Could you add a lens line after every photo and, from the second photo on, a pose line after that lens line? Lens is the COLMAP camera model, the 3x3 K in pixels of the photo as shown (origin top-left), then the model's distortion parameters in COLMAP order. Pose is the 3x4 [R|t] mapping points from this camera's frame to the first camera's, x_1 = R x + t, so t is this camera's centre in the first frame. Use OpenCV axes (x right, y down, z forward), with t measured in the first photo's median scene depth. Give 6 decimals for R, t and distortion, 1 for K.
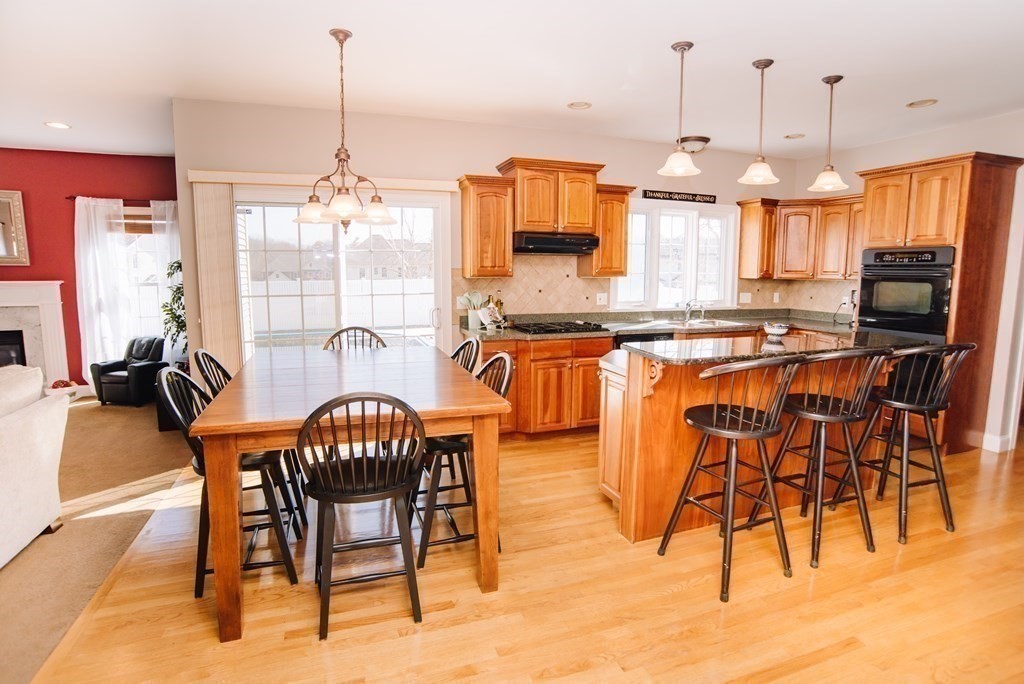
lens RADIAL K [[517.5, 0, 514.1], [0, 517.5, 329.9], [0, 0, 1]] dist [-0.102565, 0.036959]
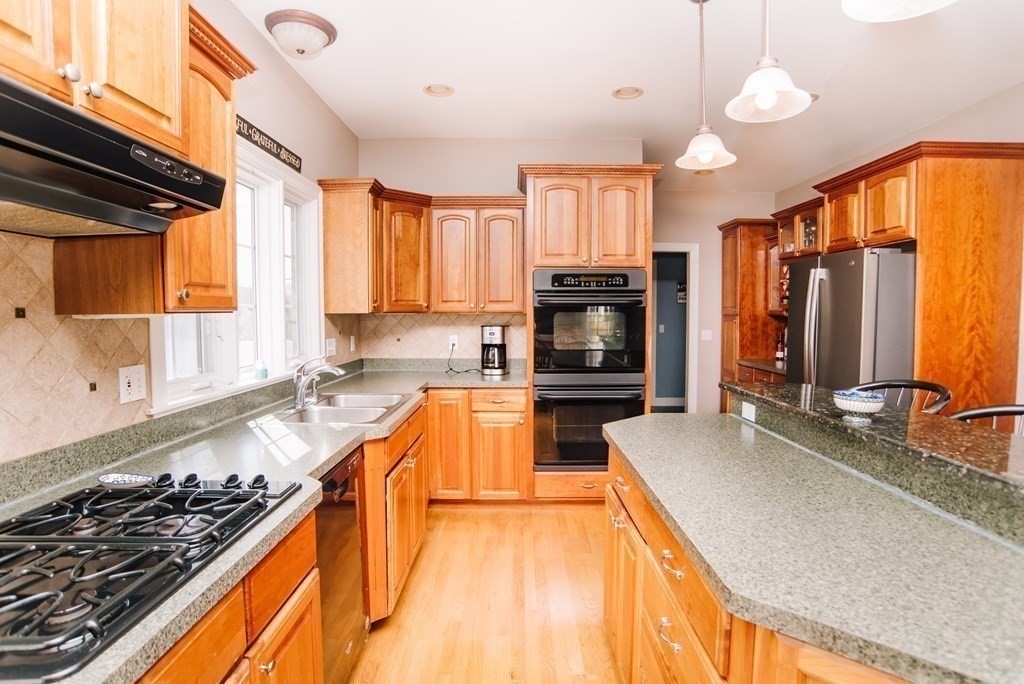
lens RADIAL K [[546.7, 0, 527.8], [0, 546.7, 339.2], [0, 0, 1]] dist [-0.098313, 0.046026]
pose [[0.332956, -0.054991, 0.941337, -0.064351], [0.111297, 0.993612, 0.018678, -0.073450], [-0.936351, 0.098549, 0.336949, 0.721066]]
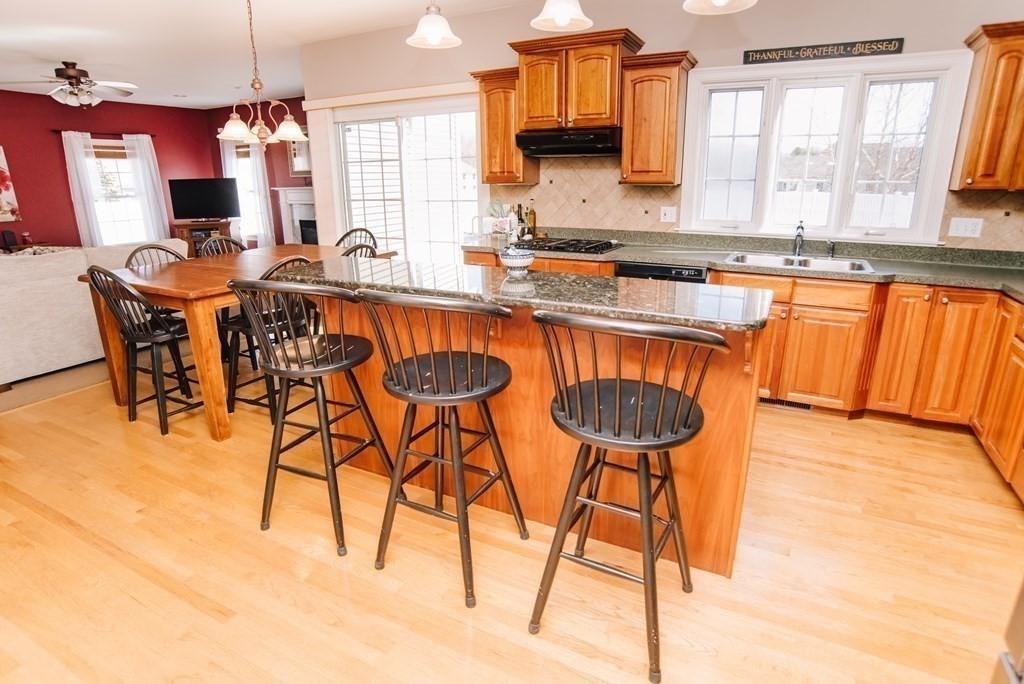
lens RADIAL K [[546.7, 0, 527.8], [0, 546.7, 339.2], [0, 0, 1]] dist [-0.098313, 0.046026]
pose [[0.693083, 0.197093, -0.693390, 0.677603], [-0.071656, 0.975969, 0.205790, -0.033148], [0.717287, -0.092944, 0.690551, 0.323748]]
